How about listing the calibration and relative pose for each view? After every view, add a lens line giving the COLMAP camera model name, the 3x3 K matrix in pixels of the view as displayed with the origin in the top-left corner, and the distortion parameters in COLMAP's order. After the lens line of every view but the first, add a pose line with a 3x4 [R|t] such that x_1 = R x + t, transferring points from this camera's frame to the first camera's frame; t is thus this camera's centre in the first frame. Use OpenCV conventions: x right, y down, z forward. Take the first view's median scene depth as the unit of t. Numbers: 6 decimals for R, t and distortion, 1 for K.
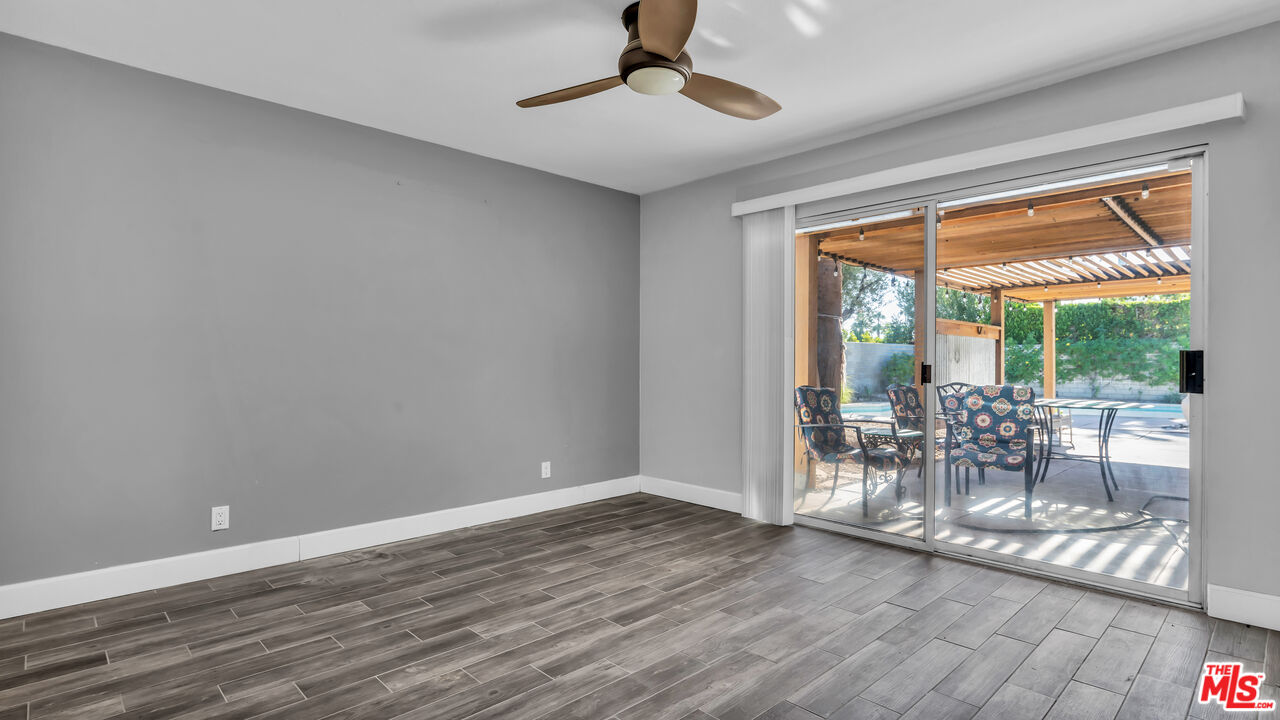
lens RADIAL K [[651.7, 0, 665.8], [0, 651.7, 362.4], [0, 0, 1]] dist [-0.000250, -0.000130]
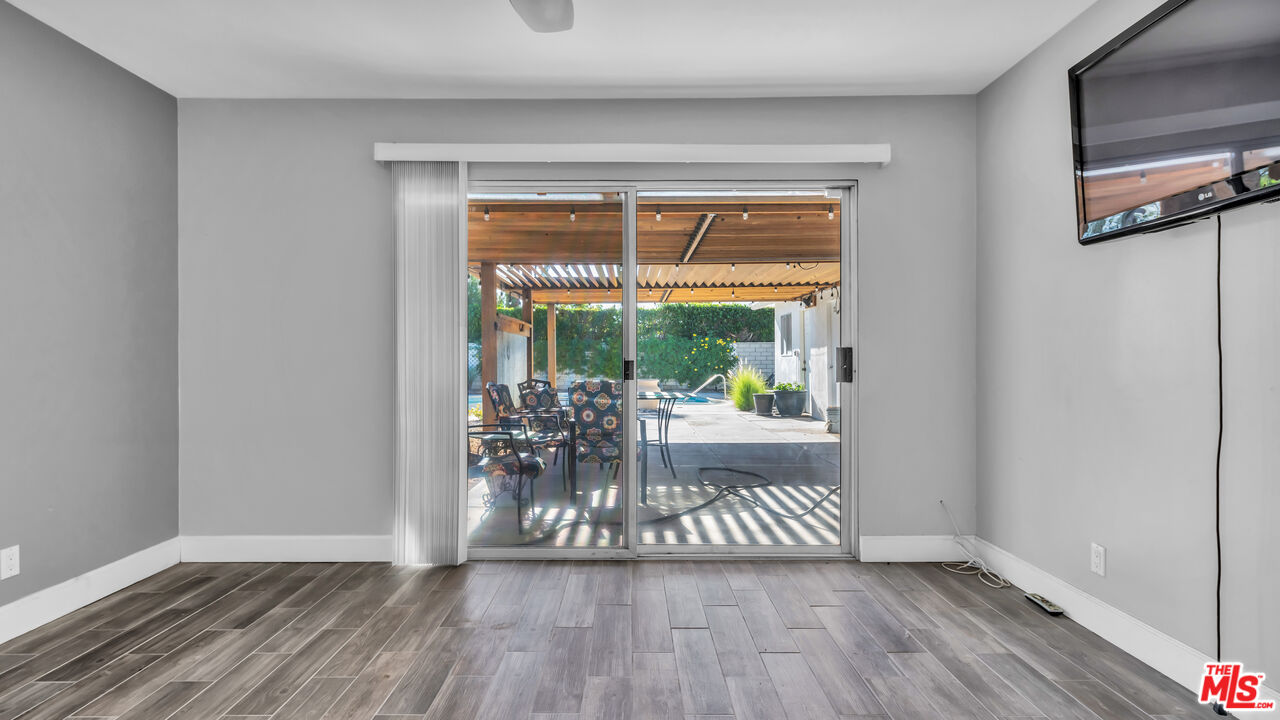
lens RADIAL K [[651.7, 0, 665.8], [0, 651.7, 362.4], [0, 0, 1]] dist [-0.000250, -0.000130]
pose [[0.696629, -0.006669, 0.717401, -0.225309], [0.003460, 0.999976, 0.005935, 0.000388], [-0.717423, -0.001652, 0.696636, 0.289199]]
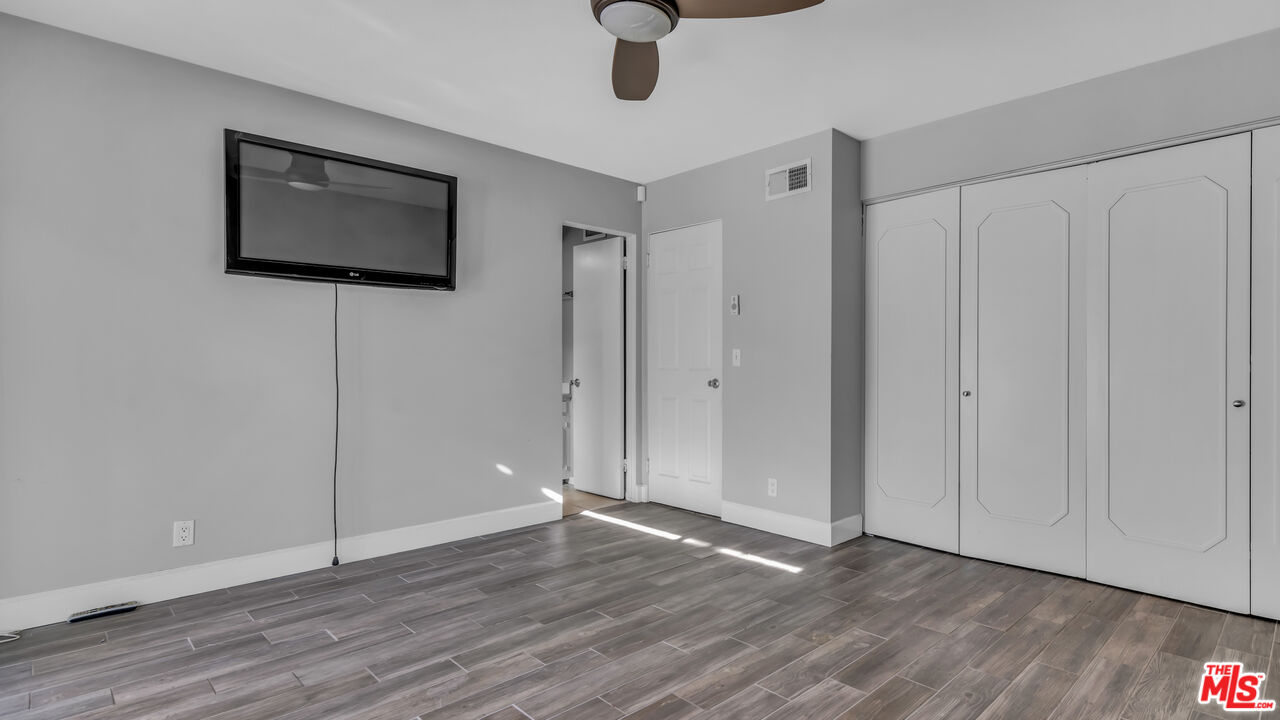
lens RADIAL K [[651.7, 0, 665.8], [0, 651.7, 362.4], [0, 0, 1]] dist [-0.000250, -0.000130]
pose [[-0.998849, -0.002949, 0.047871, -0.061582], [-0.003056, 0.999993, -0.002173, 0.000615], [-0.047864, -0.002317, -0.998851, 1.186232]]
